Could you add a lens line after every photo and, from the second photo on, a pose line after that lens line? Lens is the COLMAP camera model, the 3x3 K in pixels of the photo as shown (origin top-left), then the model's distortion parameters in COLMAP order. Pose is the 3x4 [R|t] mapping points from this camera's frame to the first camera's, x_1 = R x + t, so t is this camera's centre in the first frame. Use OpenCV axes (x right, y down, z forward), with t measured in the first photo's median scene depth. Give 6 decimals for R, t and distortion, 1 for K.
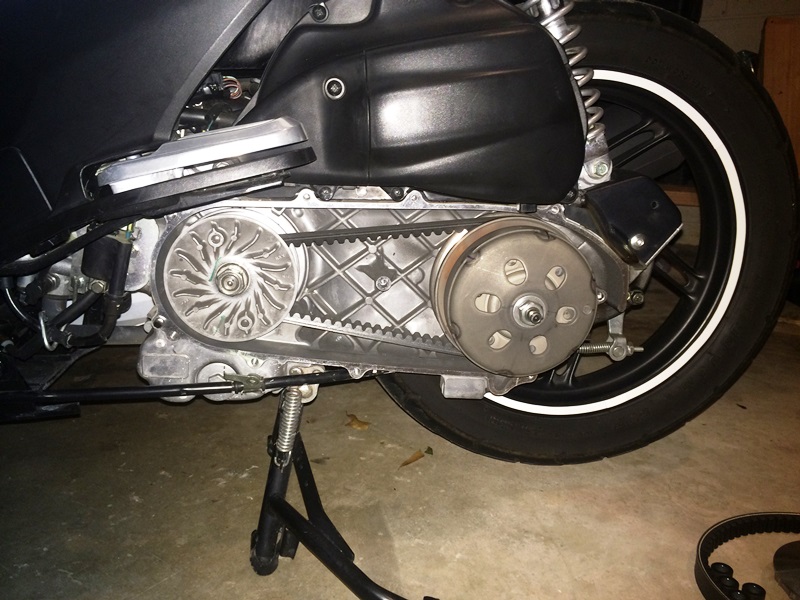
lens RADIAL K [[684.6, 0, 392.5], [0, 684.6, 285.1], [0, 0, 1]] dist [0.086979, -0.101356]
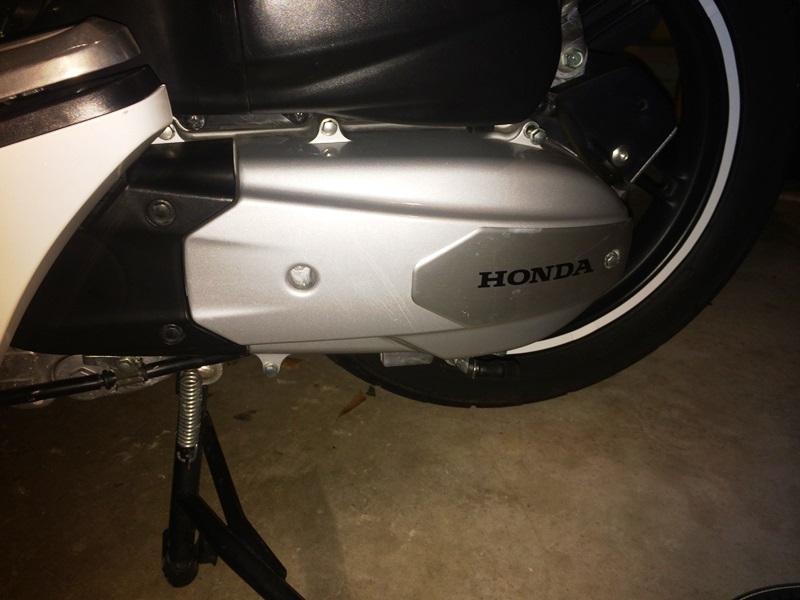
lens RADIAL K [[684.6, 0, 395.8], [0, 684.6, 283.6], [0, 0, 1]] dist [0.086979, -0.101356]
pose [[0.992833, -0.081182, 0.087699, 0.025103], [0.062251, 0.977745, 0.200351, -0.085525], [-0.102013, -0.193456, 0.975791, 0.227998]]
